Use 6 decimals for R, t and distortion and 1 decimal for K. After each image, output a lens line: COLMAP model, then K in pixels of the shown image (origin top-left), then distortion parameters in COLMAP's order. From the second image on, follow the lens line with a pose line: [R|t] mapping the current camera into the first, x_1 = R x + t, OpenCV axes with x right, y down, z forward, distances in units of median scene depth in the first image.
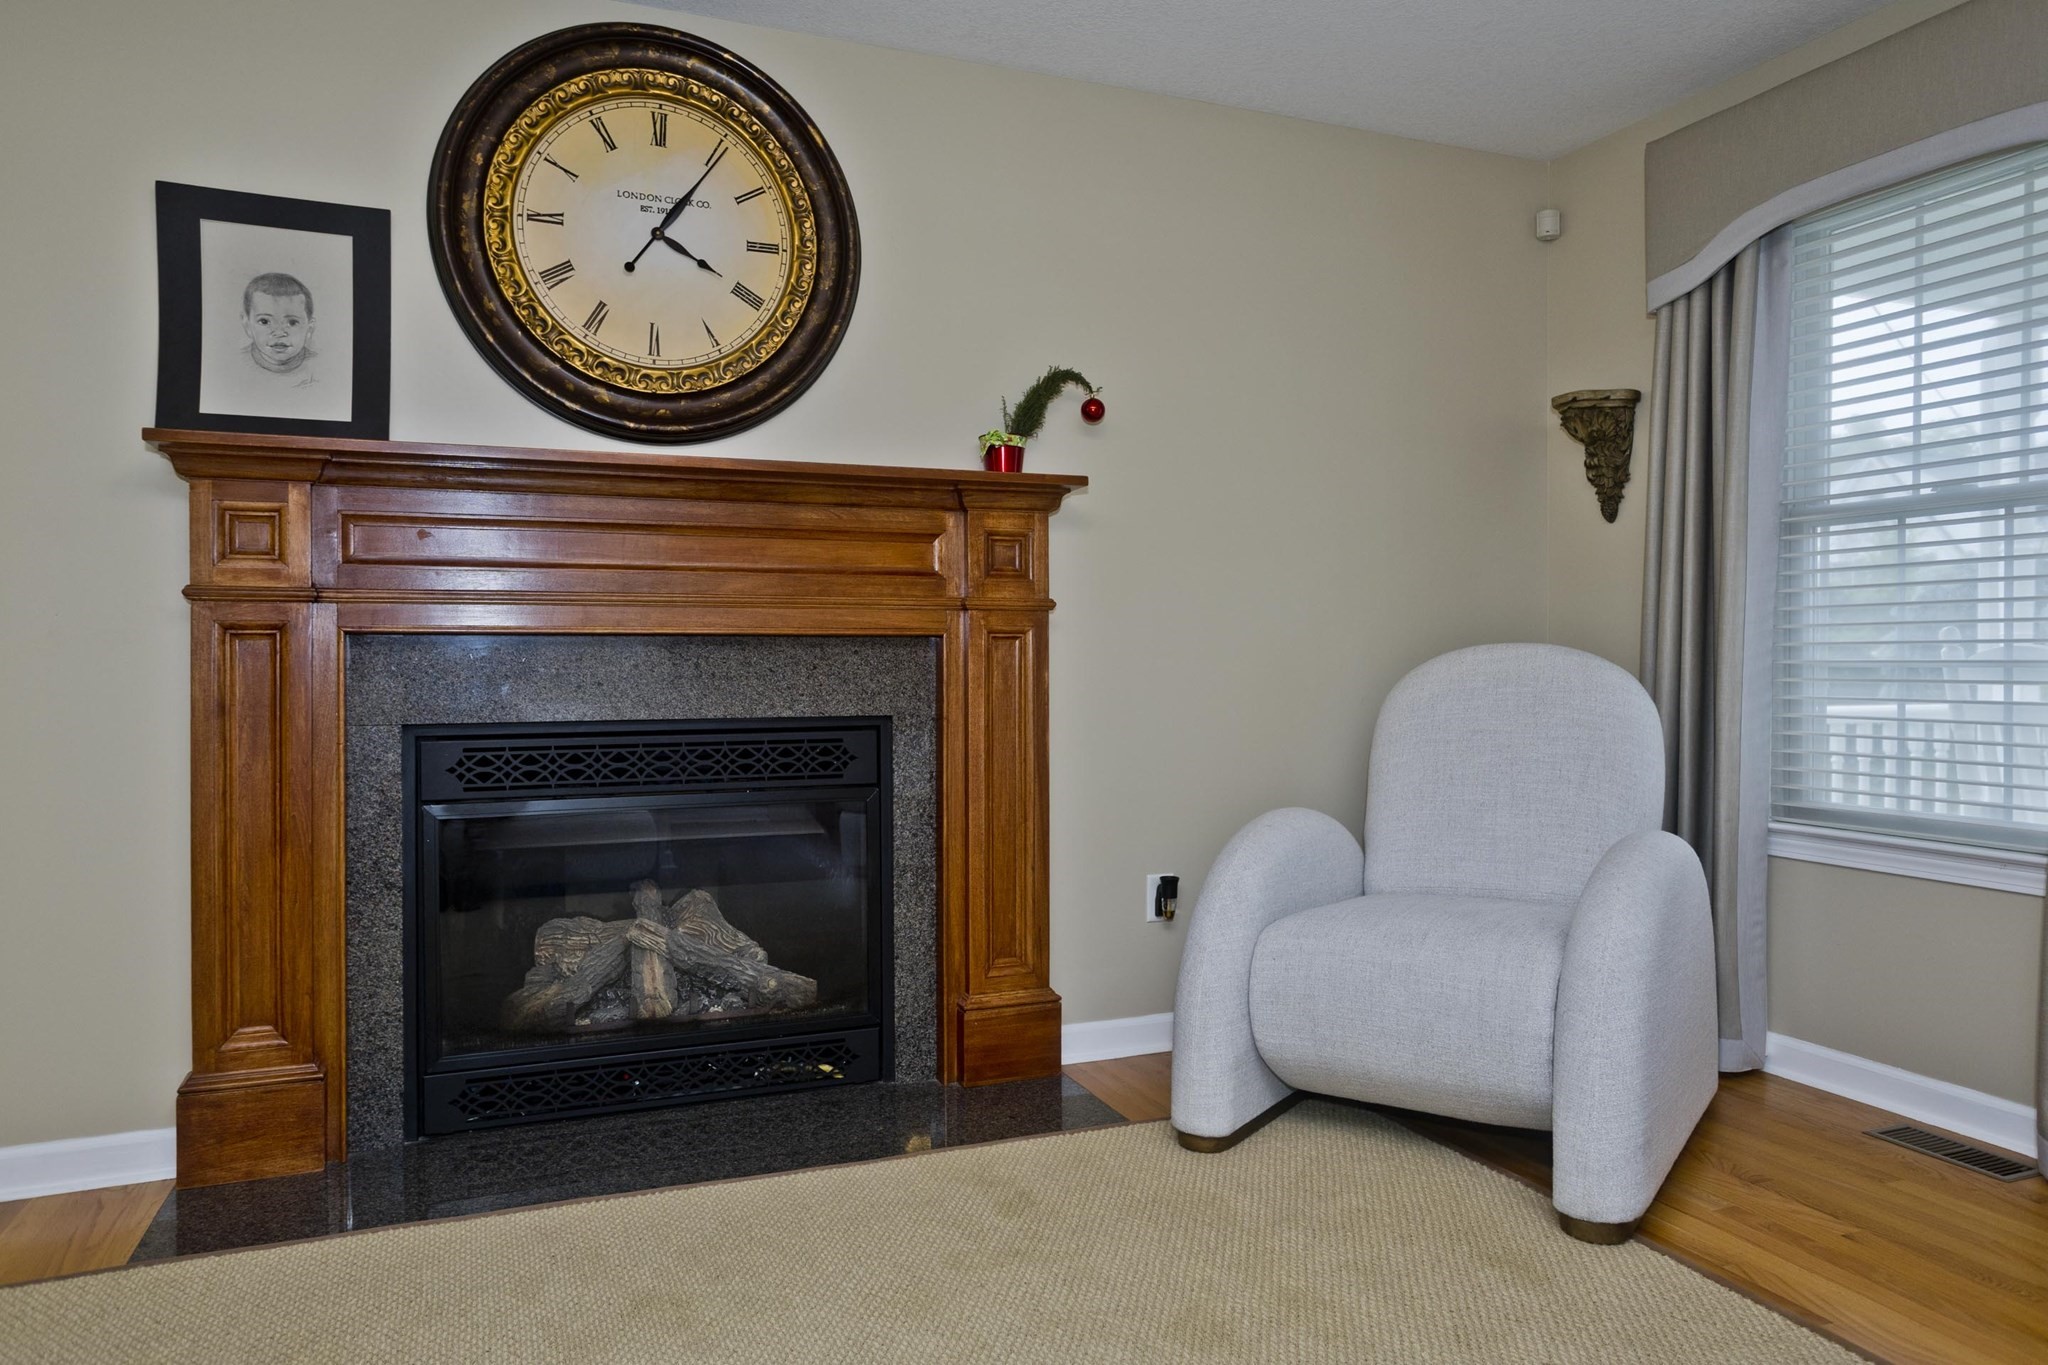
lens RADIAL K [[1332.3, 0, 1013.0], [0, 1332.3, 678.1], [0, 0, 1]] dist [-0.020157, 0.021028]
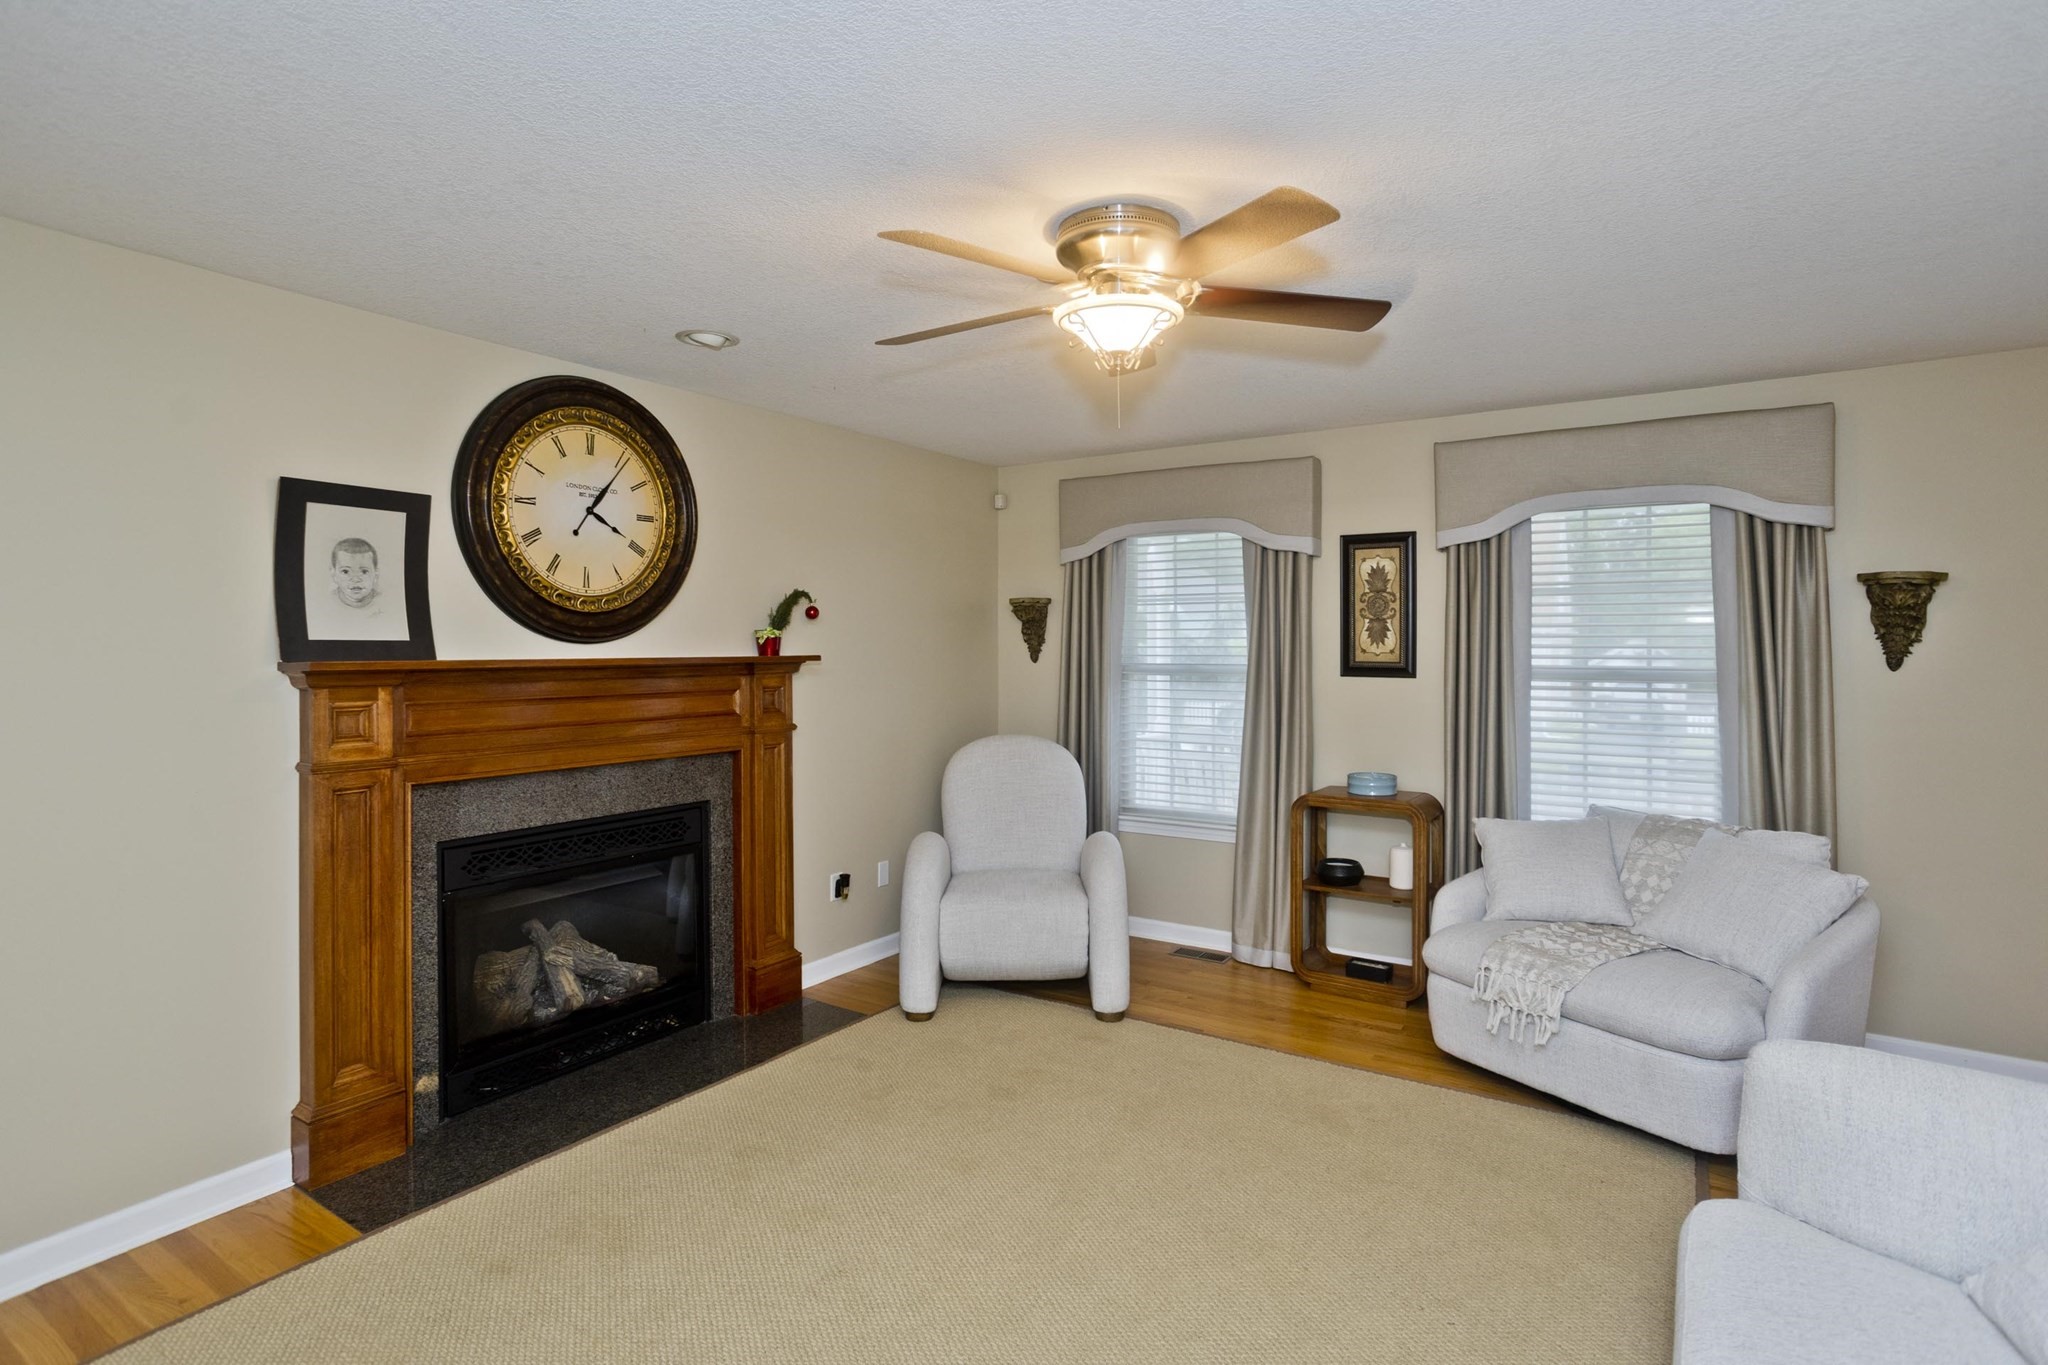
lens RADIAL K [[1023.5, 0, 1012.5], [0, 1023.5, 647.8], [0, 0, 1]] dist [-0.027570, 0.006545]
pose [[0.824422, 0.001475, 0.565974, -0.537907], [0.003865, 0.999959, -0.008236, -0.159900], [-0.565962, 0.008978, 0.824382, -0.279760]]
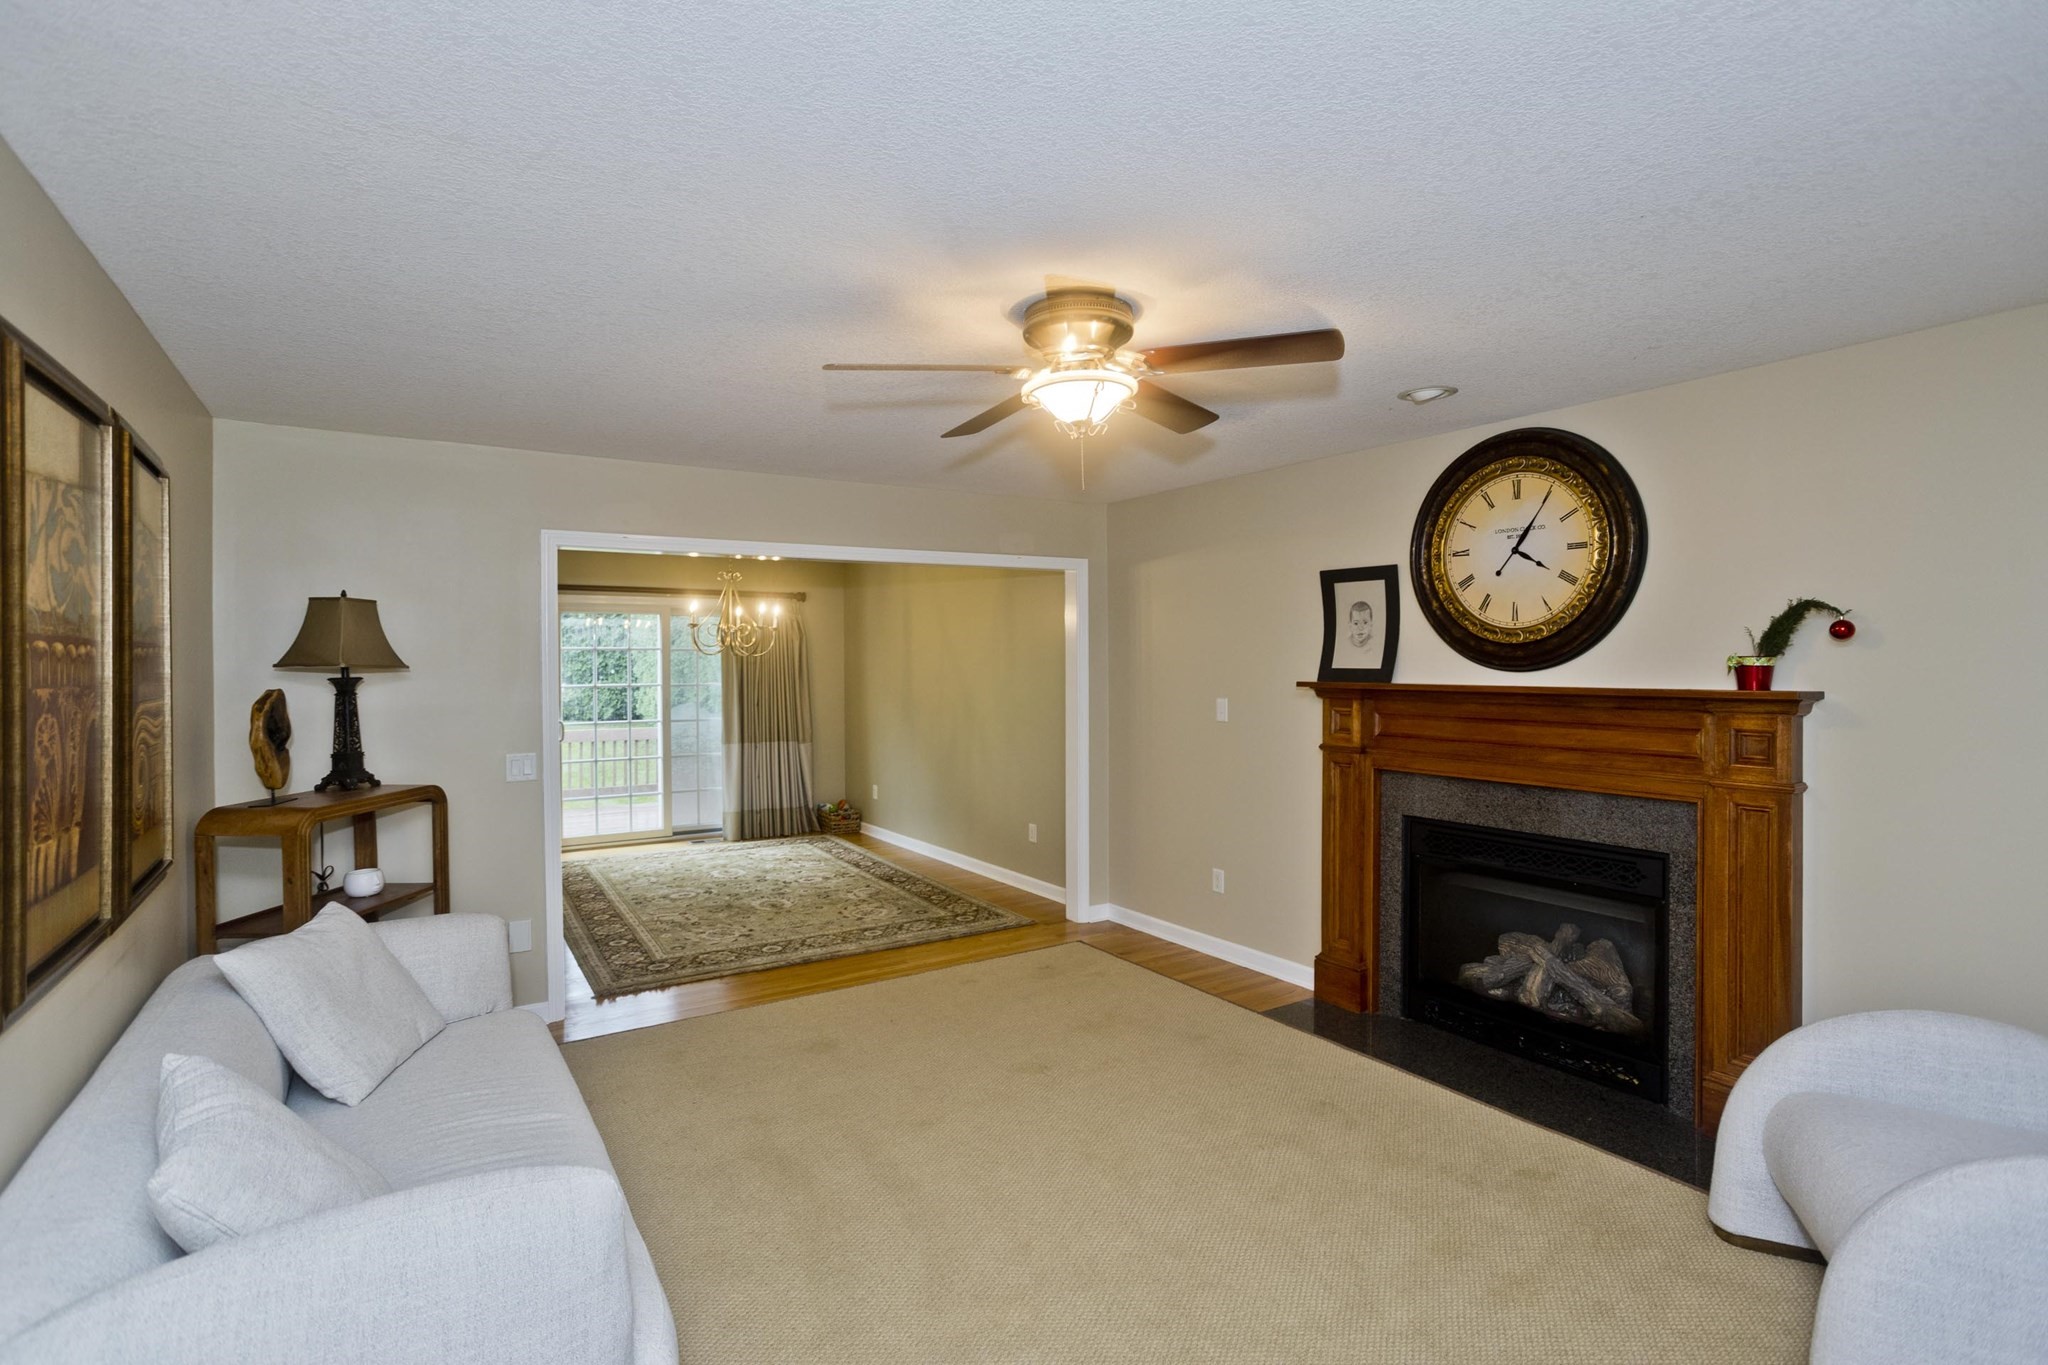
lens RADIAL K [[992.5, 0, 1039.8], [0, 992.5, 666.1], [0, 0, 1]] dist [-0.014396, 0.004595]
pose [[0.201484, 0.012952, -0.979406, 0.869122], [-0.002211, 0.999916, 0.012769, -0.199507], [0.979489, -0.000407, 0.201496, 0.135960]]
